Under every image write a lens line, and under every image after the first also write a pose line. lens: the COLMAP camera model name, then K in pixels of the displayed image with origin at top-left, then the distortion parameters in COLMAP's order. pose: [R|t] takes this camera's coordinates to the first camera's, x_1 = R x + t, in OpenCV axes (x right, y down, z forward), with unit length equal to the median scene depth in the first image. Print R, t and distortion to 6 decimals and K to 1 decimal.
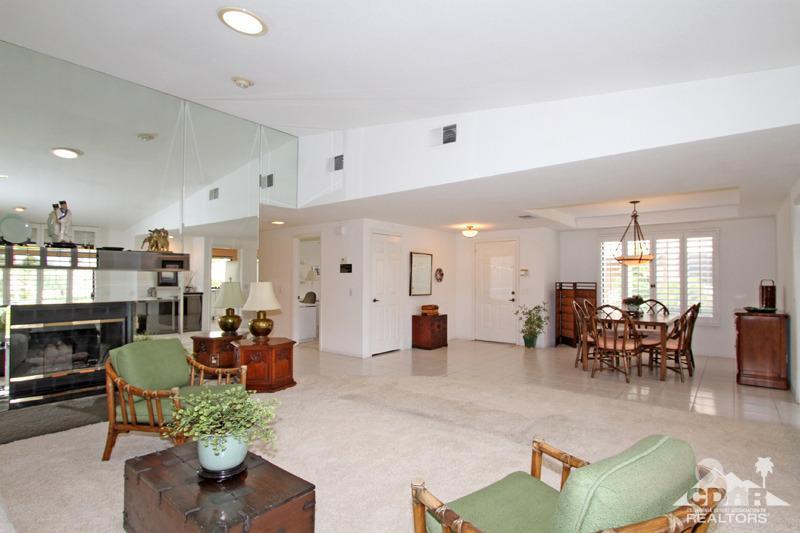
lens RADIAL K [[410.0, 0, 402.8], [0, 410.0, 271.1], [0, 0, 1]] dist [-0.003095, 0.000289]
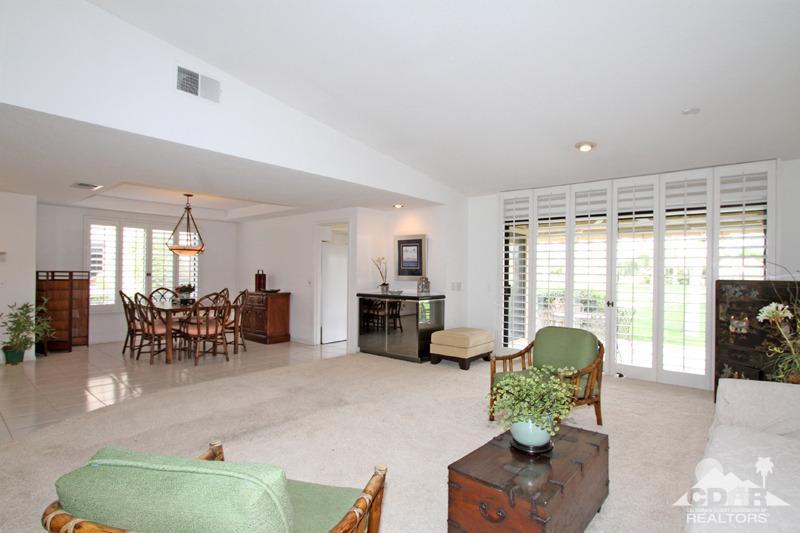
lens RADIAL K [[415.5, 0, 402.1], [0, 415.5, 265.9], [0, 0, 1]] dist [-0.007033, 0.002041]
pose [[0.051214, 0.010224, 0.998635, -0.467276], [-0.029401, 0.999530, -0.008726, 0.006646], [-0.998255, -0.028914, 0.051490, 0.387604]]
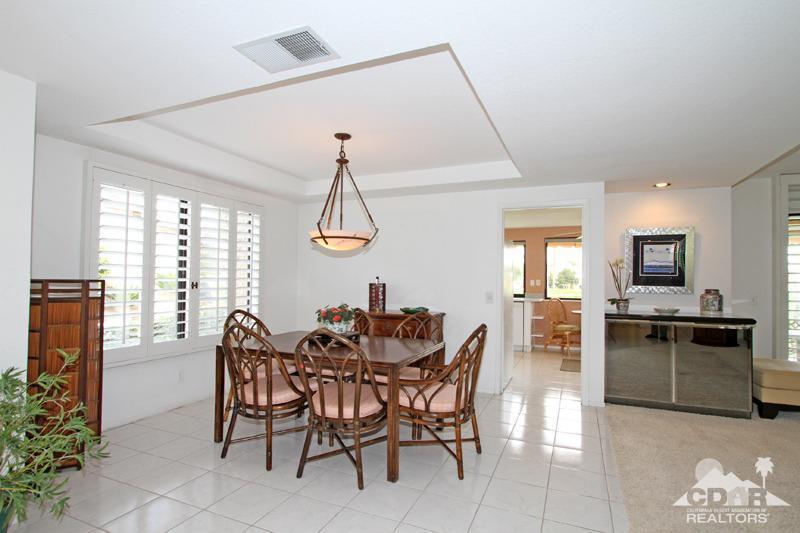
lens RADIAL K [[415.5, 0, 400.1], [0, 415.5, 268.4], [0, 0, 1]] dist [-0.007033, 0.002041]
pose [[-0.255712, 0.015837, 0.966623, 0.000119], [-0.032650, 0.999154, -0.025007, 0.023148], [-0.966201, -0.037955, -0.254979, 1.055914]]
